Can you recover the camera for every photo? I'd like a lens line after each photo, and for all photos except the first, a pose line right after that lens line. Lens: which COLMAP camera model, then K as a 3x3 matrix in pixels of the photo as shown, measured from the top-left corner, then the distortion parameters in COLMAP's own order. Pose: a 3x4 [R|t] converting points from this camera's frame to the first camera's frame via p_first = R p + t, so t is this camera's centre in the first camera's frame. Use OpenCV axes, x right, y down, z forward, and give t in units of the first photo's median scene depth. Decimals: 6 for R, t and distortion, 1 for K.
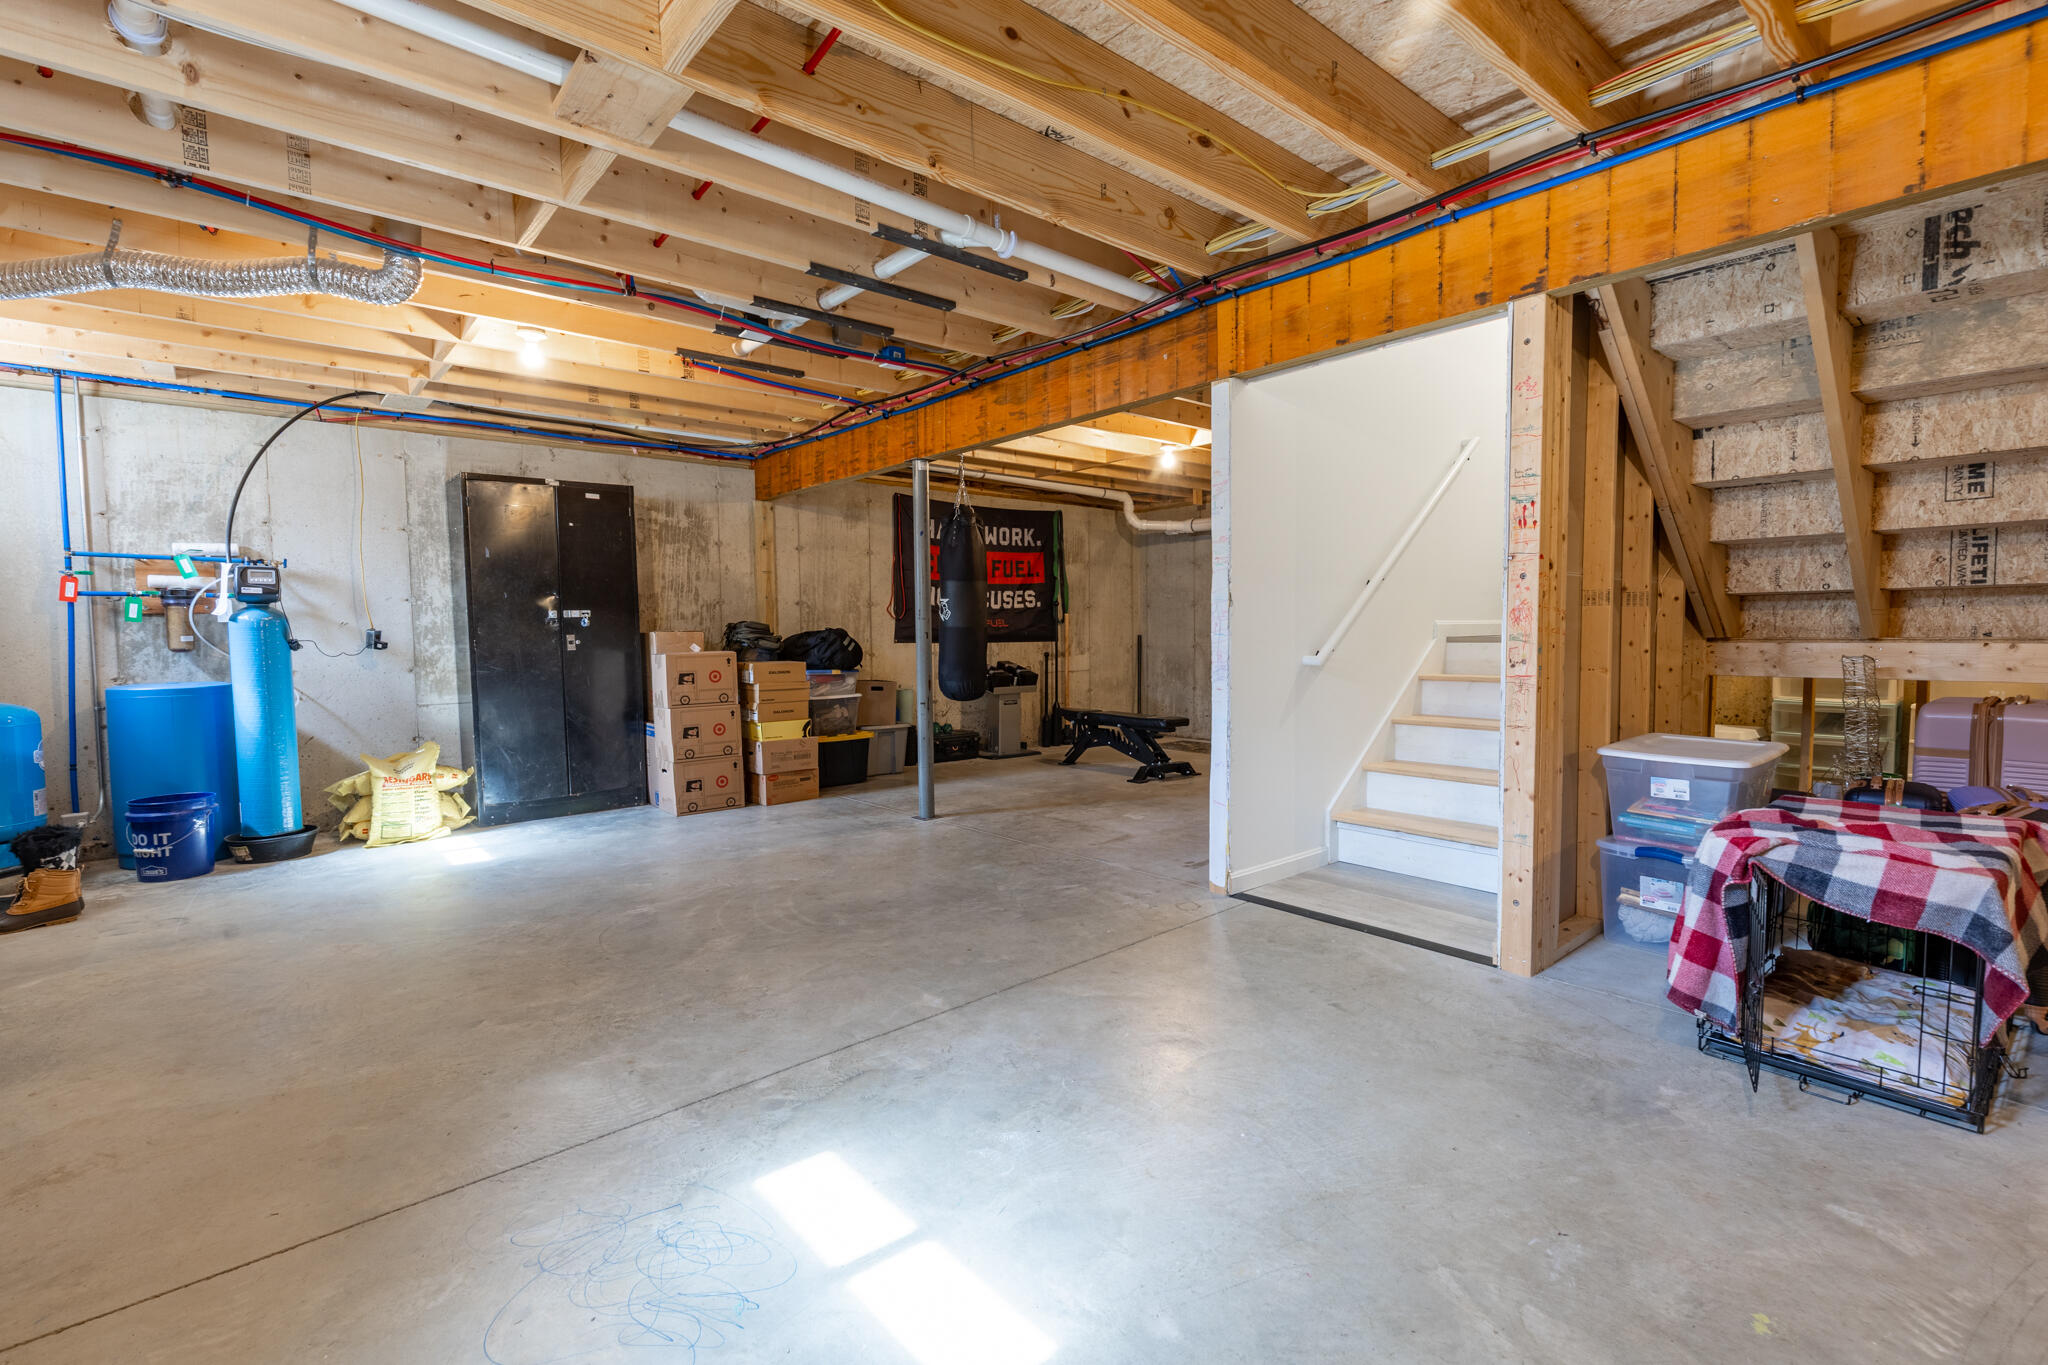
lens RADIAL K [[920.6, 0, 1024.0], [0, 920.6, 682.5], [0, 0, 1]] dist [-0.000149, -0.000044]
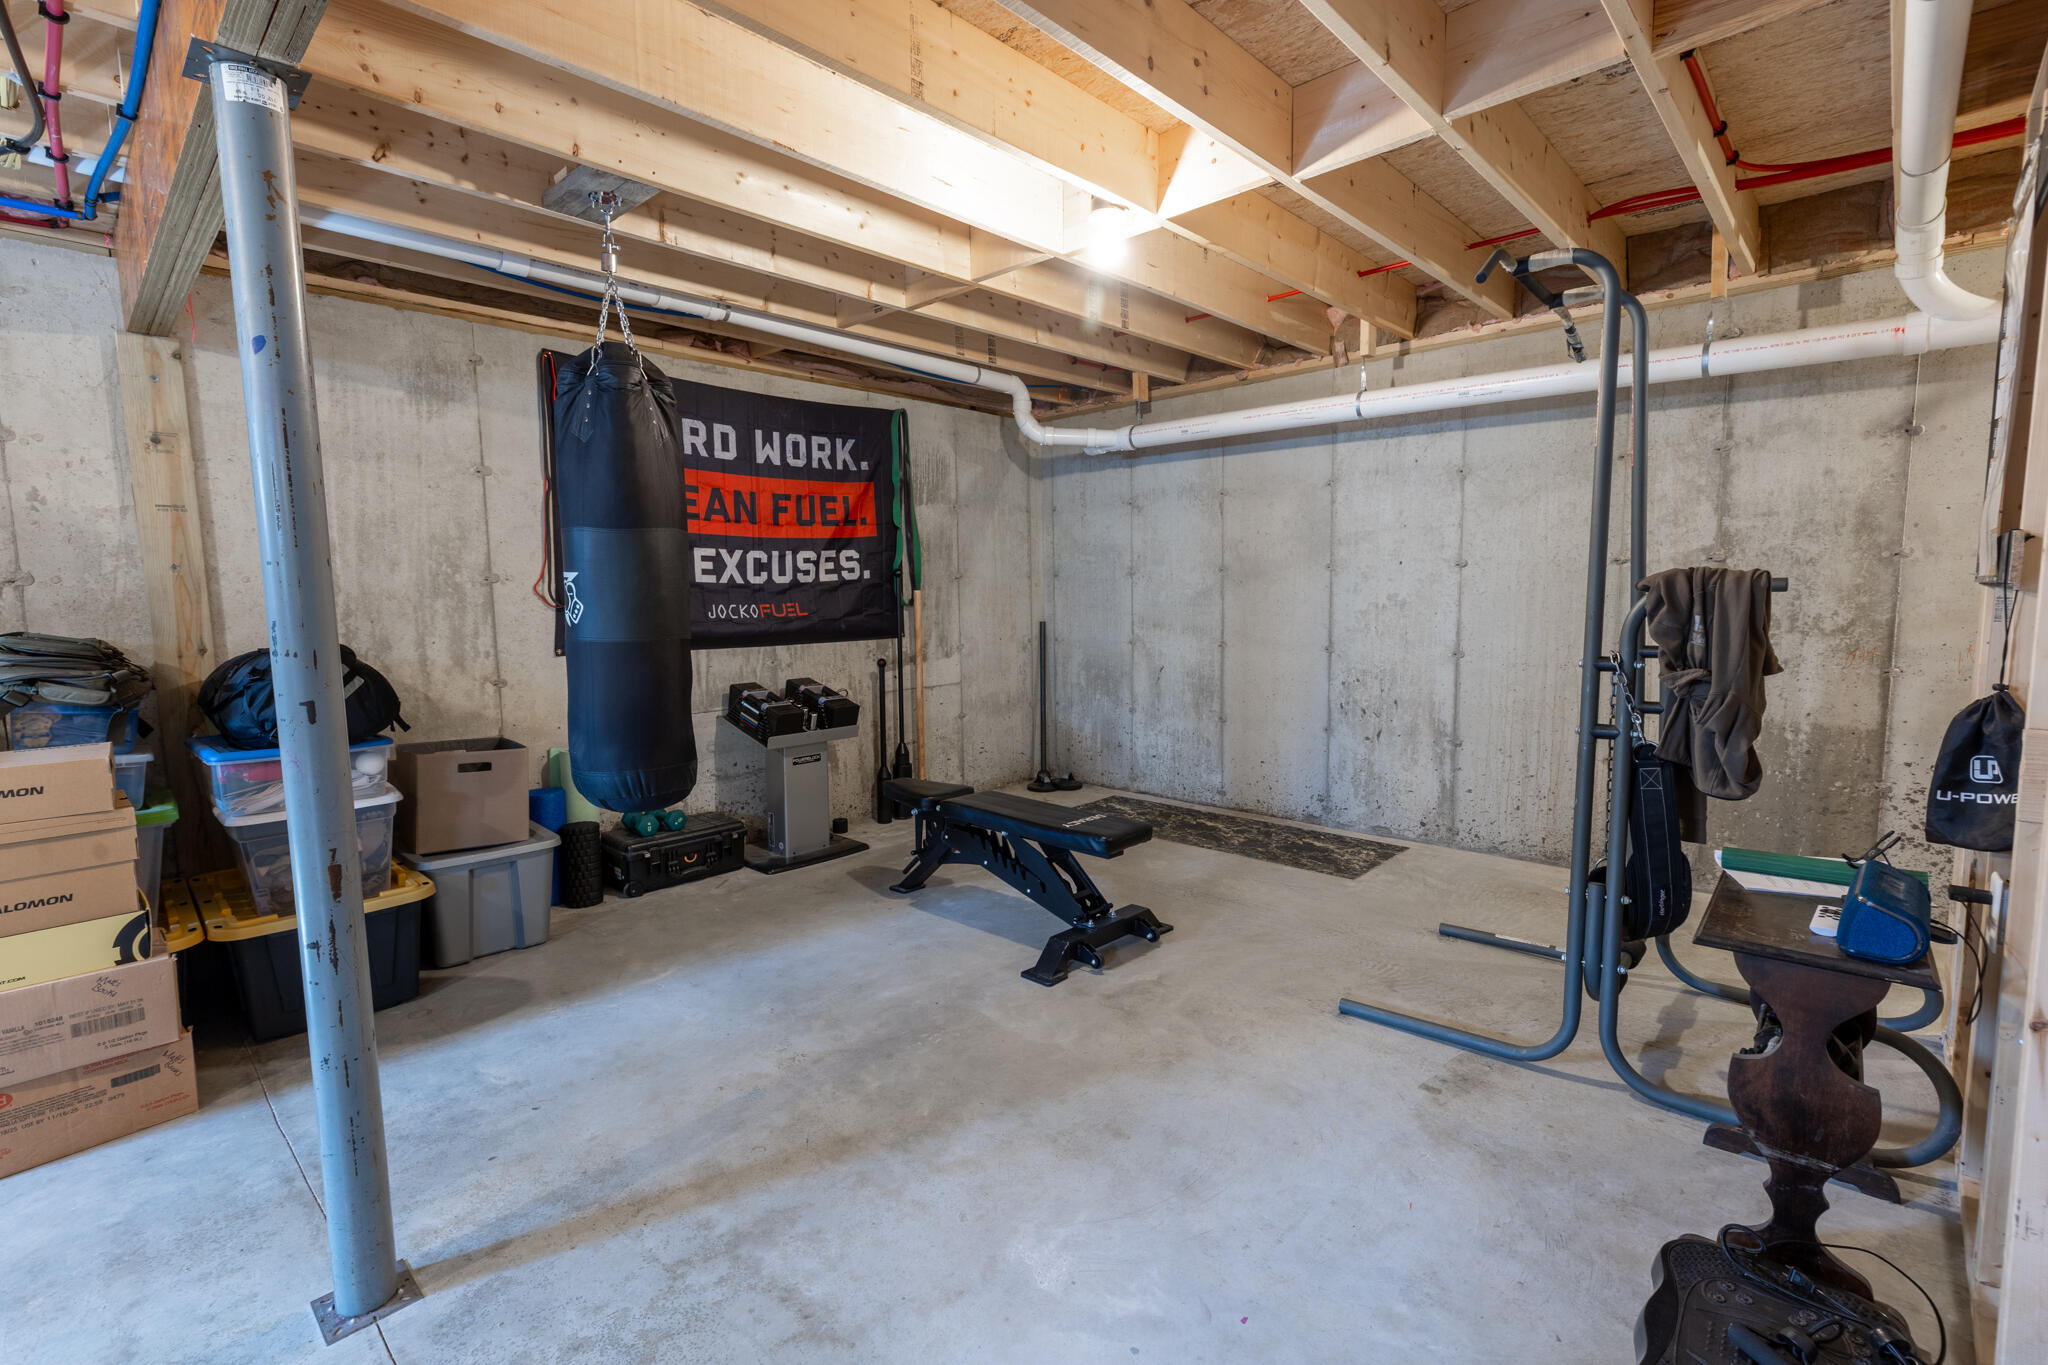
lens RADIAL K [[920.6, 0, 1024.0], [0, 920.6, 682.5], [0, 0, 1]] dist [-0.000149, -0.000044]
pose [[0.994171, -0.015775, 0.106658, 0.051667], [0.010987, 0.998911, 0.045336, -0.043545], [-0.107257, -0.043900, 0.993262, 0.428082]]
